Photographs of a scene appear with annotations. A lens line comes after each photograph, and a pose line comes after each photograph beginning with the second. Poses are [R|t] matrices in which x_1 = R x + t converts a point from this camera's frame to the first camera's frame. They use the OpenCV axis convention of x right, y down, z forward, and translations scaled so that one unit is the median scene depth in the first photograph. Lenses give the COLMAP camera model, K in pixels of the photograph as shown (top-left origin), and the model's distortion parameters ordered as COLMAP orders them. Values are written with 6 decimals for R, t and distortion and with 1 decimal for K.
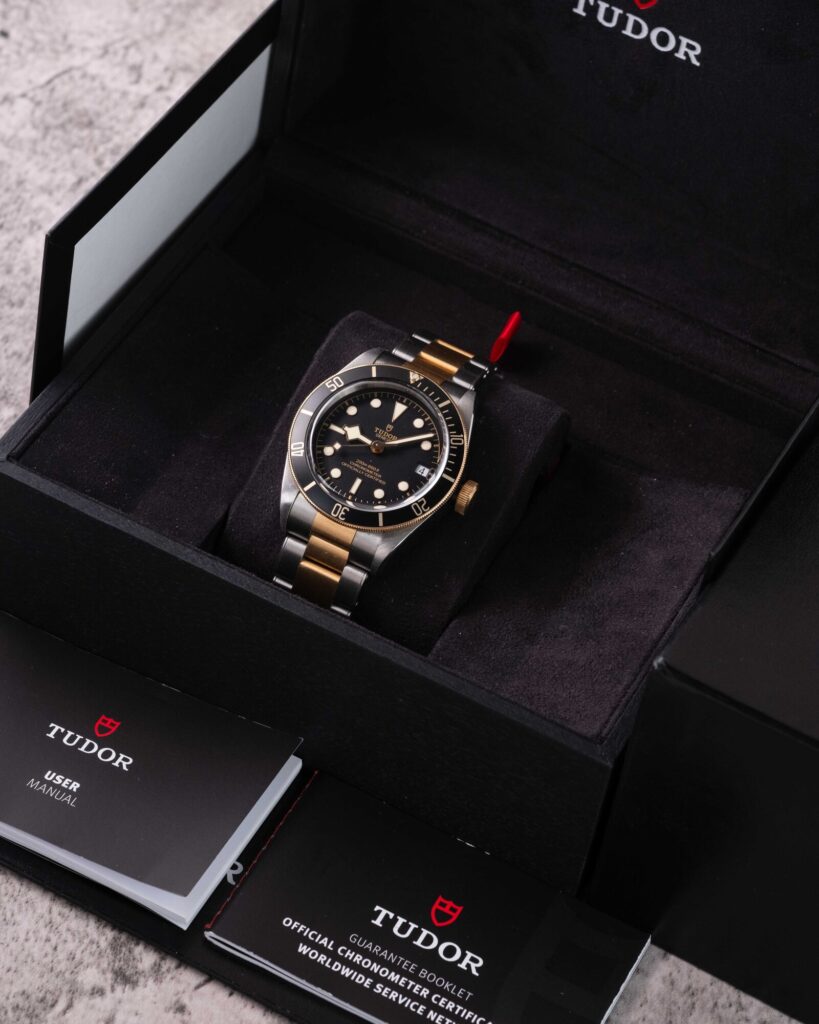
lens RADIAL K [[4886.3, 0, 408.4], [0, 4886.3, 513.2], [0, 0, 1]] dist [0.381818, 0.000000]
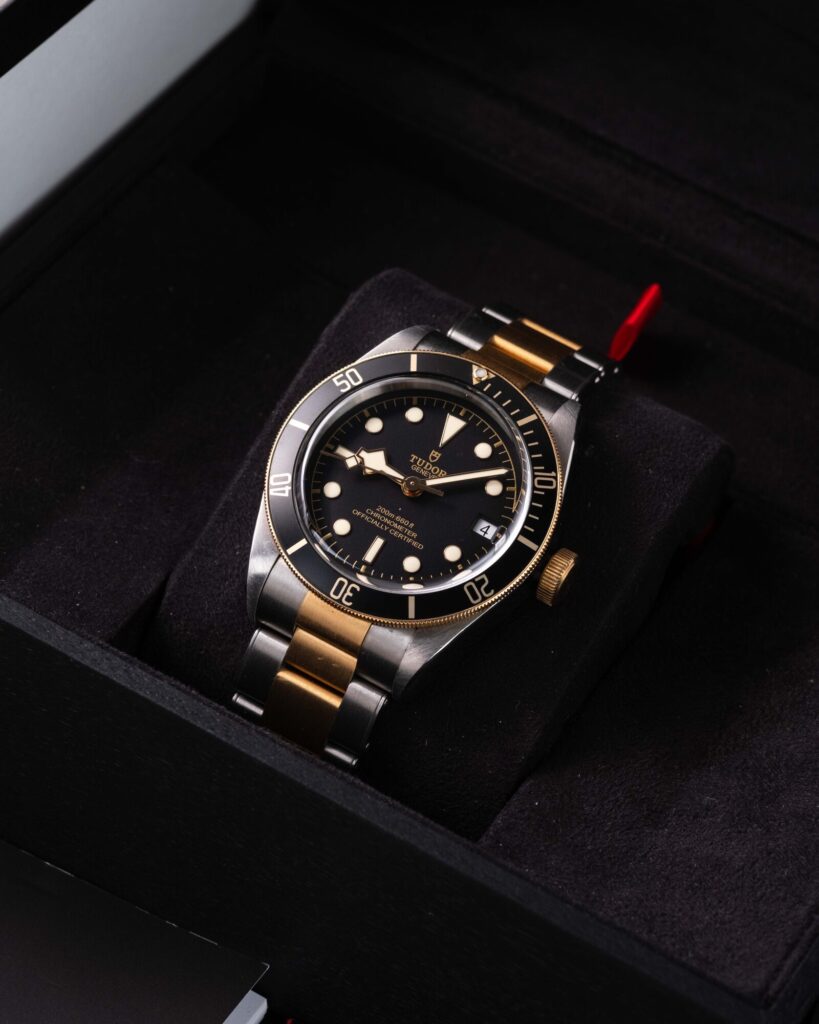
lens RADIAL K [[4886.3, 0, 412.7], [0, 4886.3, 508.9], [0, 0, 1]] dist [0.381818, 0.000000]
pose [[0.998674, 0.042878, -0.028474, 0.010917], [-0.043380, 0.998910, -0.017244, -0.000415], [0.027704, 0.018457, 0.999446, 0.396428]]
